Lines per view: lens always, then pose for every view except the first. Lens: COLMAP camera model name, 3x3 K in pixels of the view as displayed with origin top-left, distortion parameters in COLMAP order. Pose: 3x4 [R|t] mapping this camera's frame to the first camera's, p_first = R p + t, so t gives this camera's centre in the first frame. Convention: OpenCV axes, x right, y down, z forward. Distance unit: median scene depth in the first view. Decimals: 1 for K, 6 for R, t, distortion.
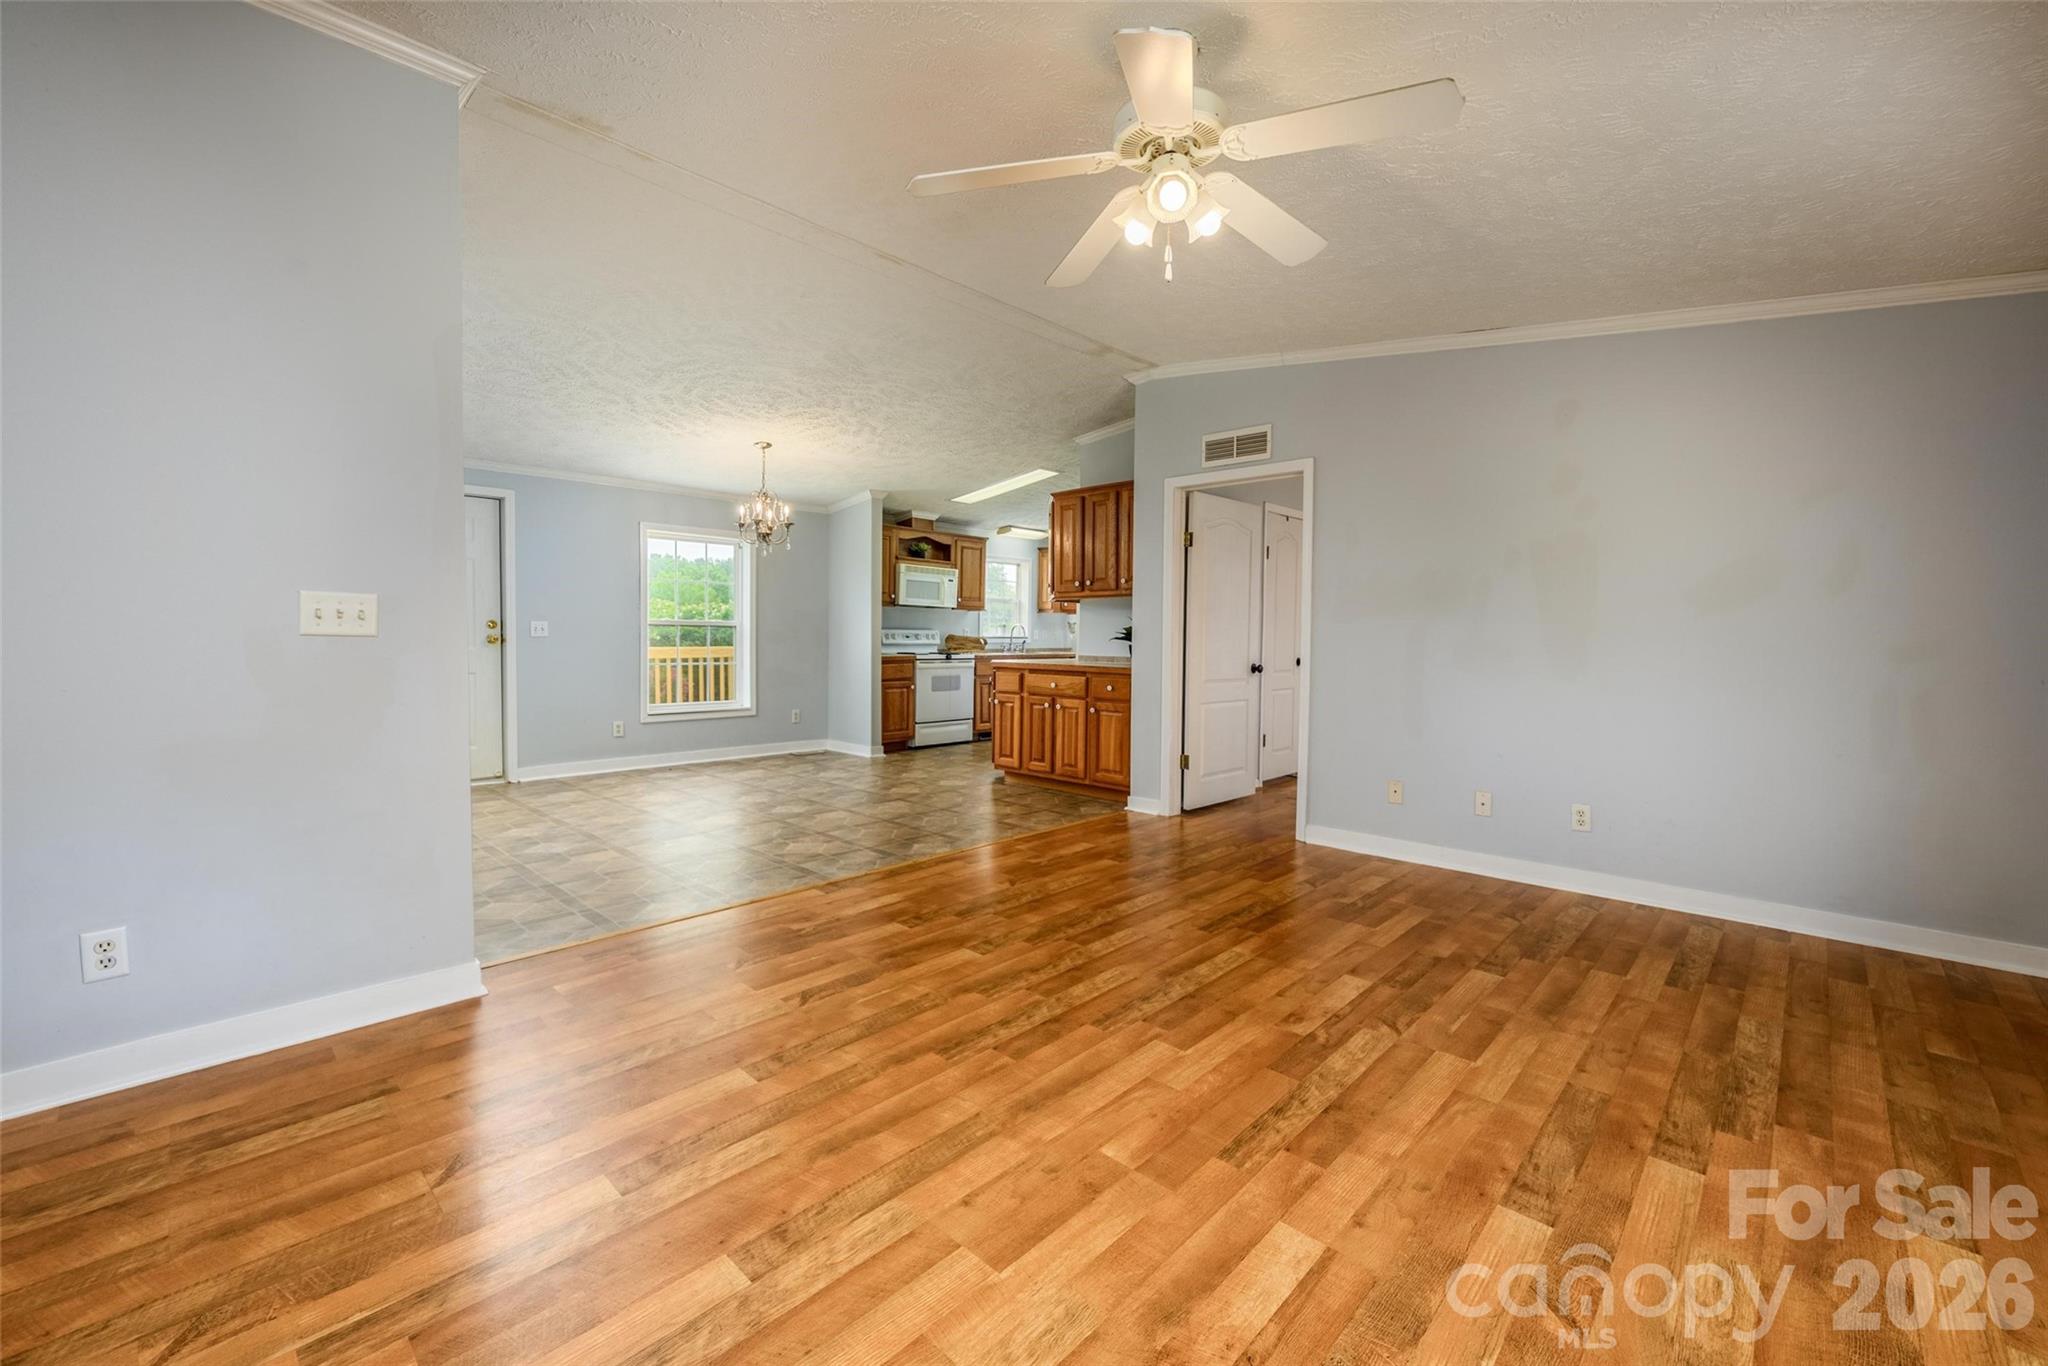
lens RADIAL K [[839.1, 0, 1008.8], [0, 839.1, 656.8], [0, 0, 1]] dist [-0.005642, 0.000523]
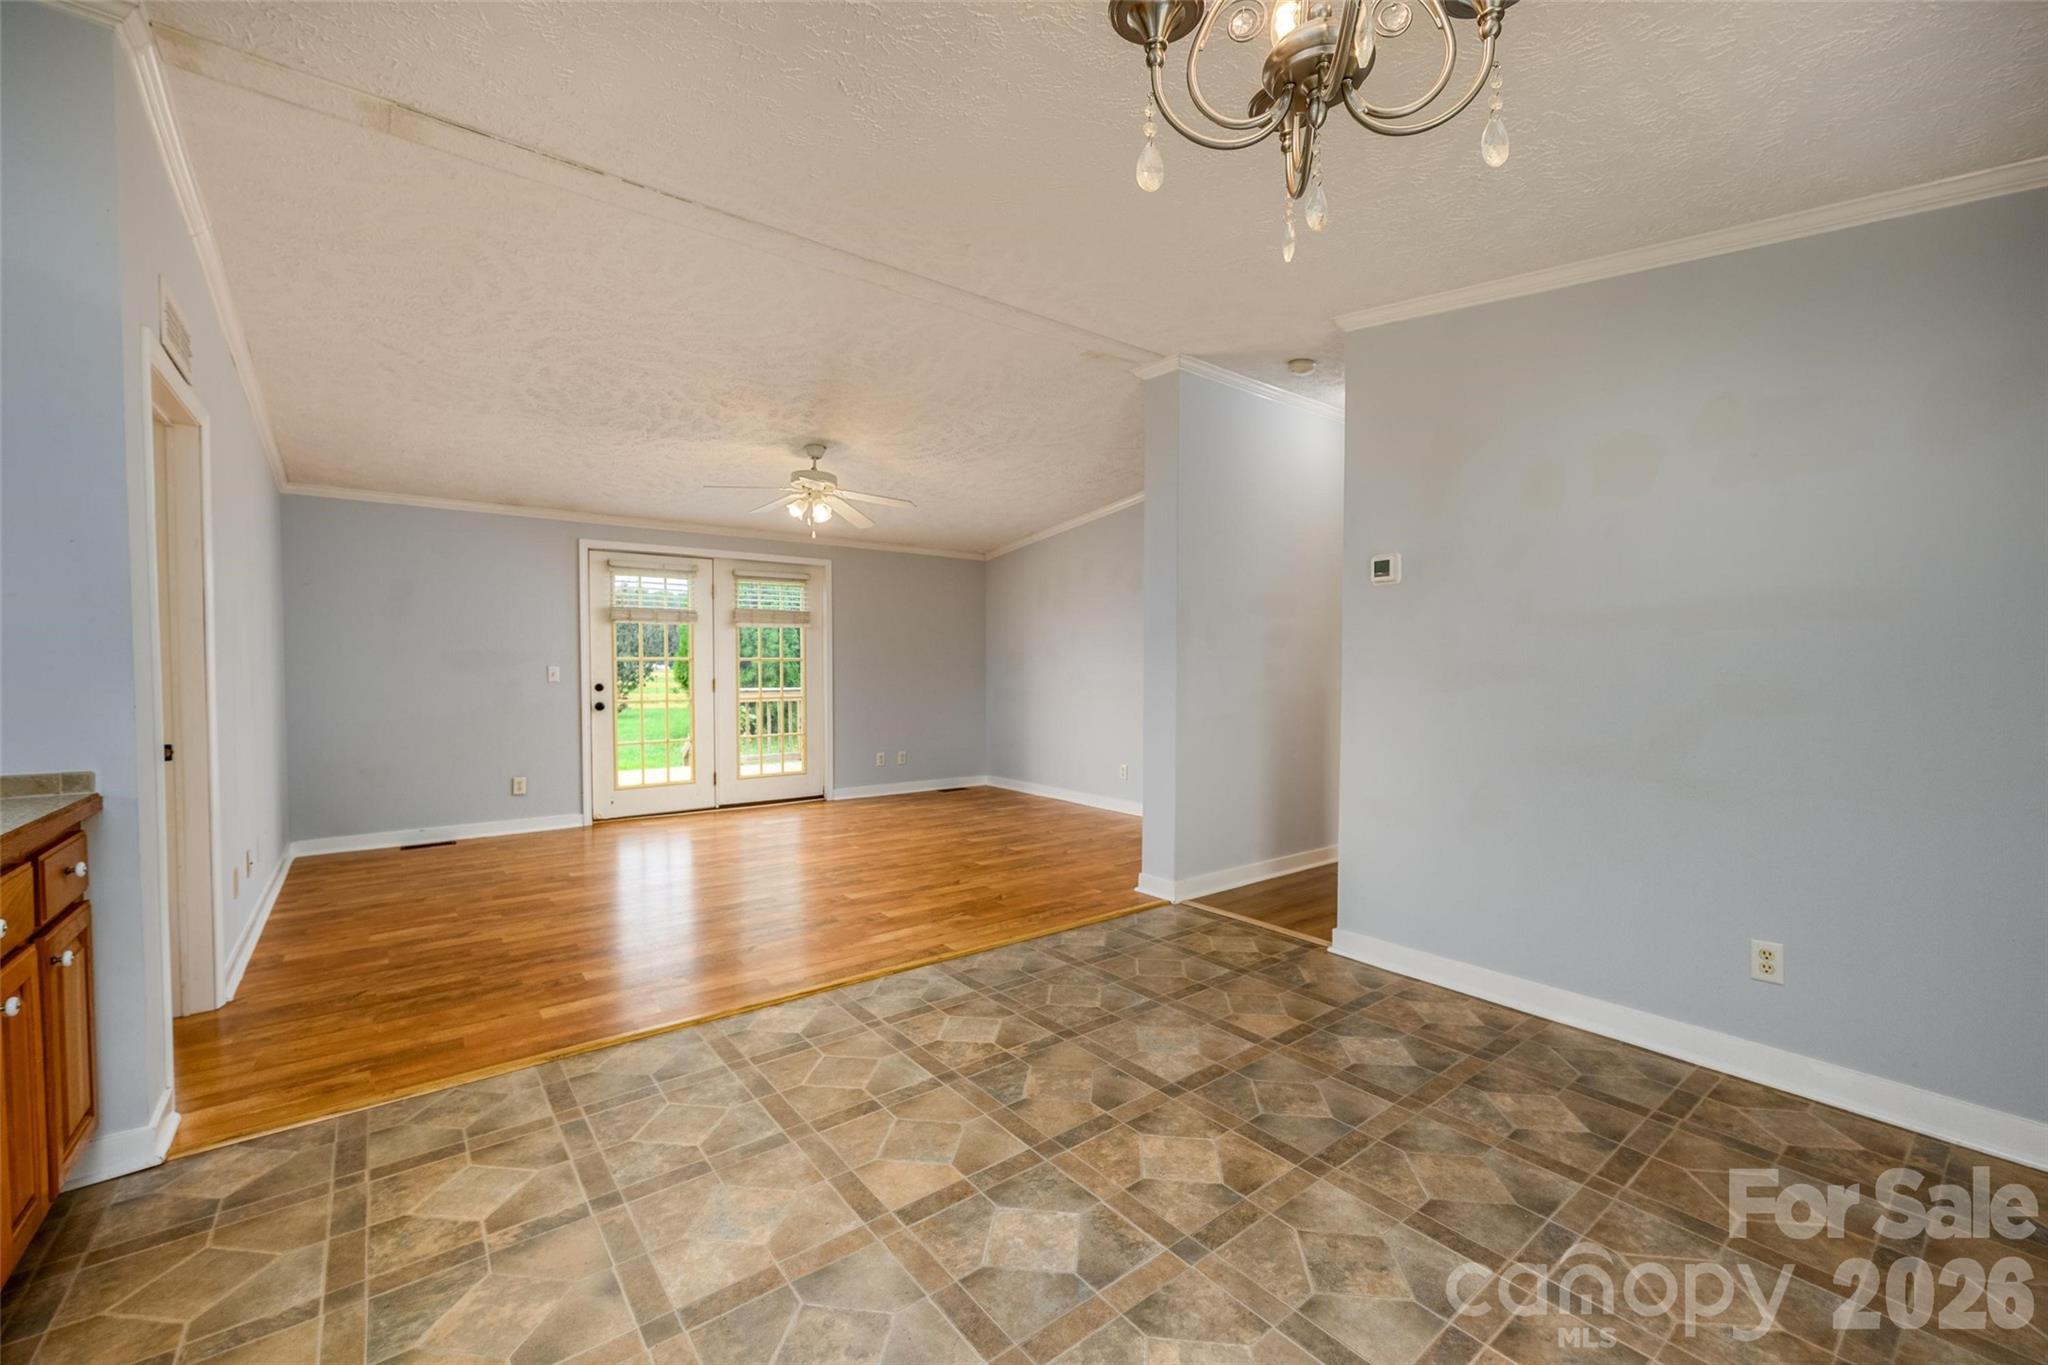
lens RADIAL K [[839.1, 0, 1037.5], [0, 839.1, 674.7], [0, 0, 1]] dist [-0.005642, 0.000523]
pose [[-0.992292, -0.012512, 0.123292, -0.473084], [-0.007127, 0.999005, 0.044026, -0.090879], [-0.123720, 0.042808, -0.991393, 2.077177]]
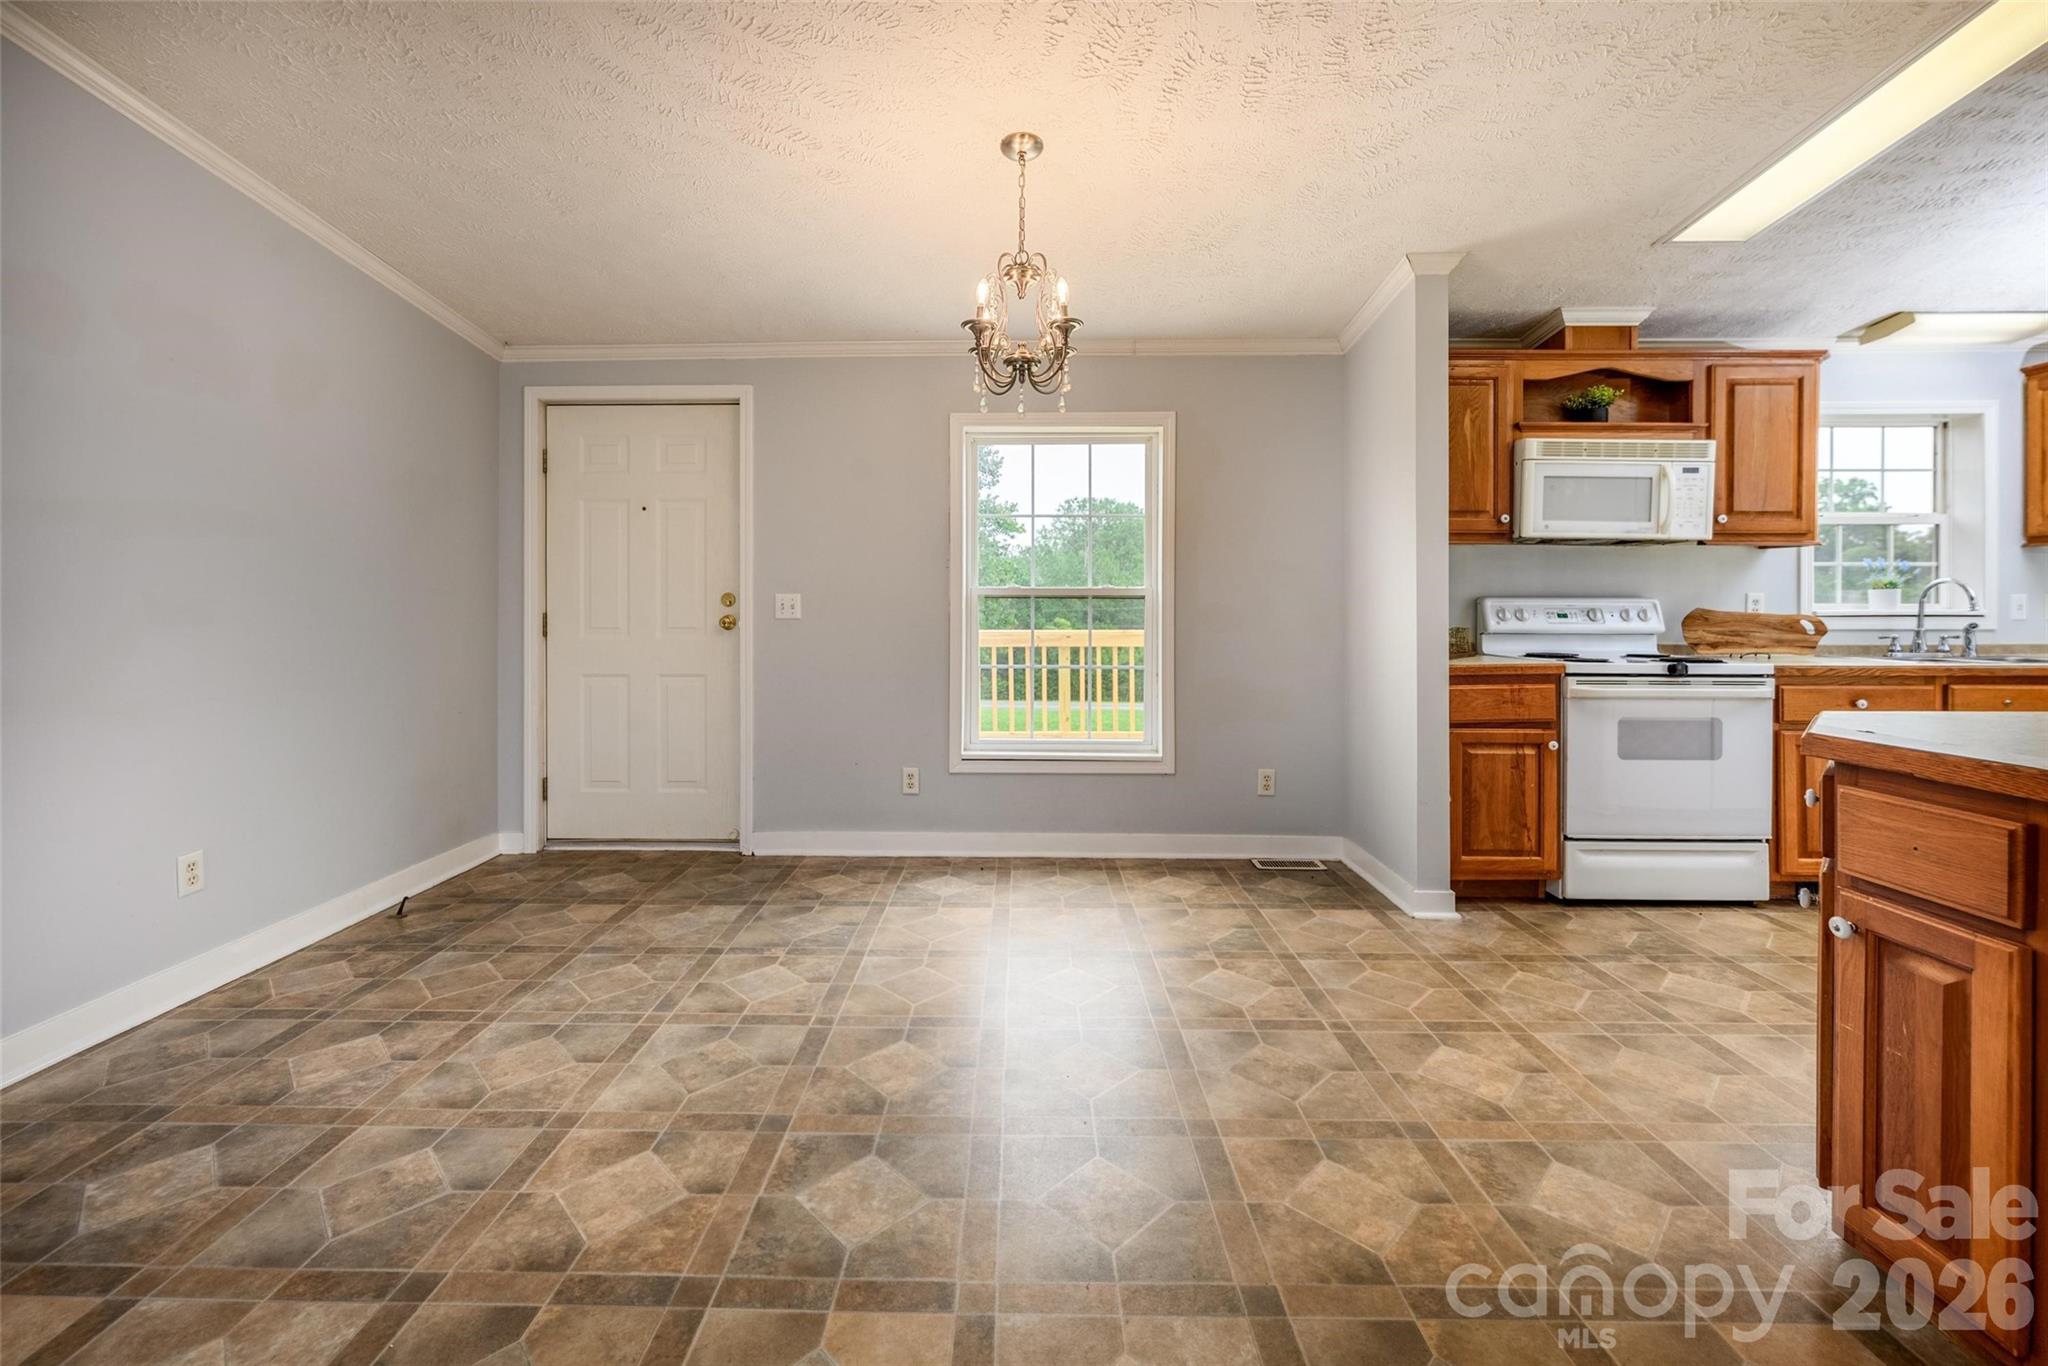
lens RADIAL K [[839.1, 0, 1000.1], [0, 839.1, 606.9], [0, 0, 1]] dist [-0.005642, 0.000523]
pose [[0.681575, -0.010709, -0.731670, -0.011369], [-0.013555, 0.999537, -0.027258, -0.033241], [0.731622, 0.028496, 0.681114, 1.299890]]
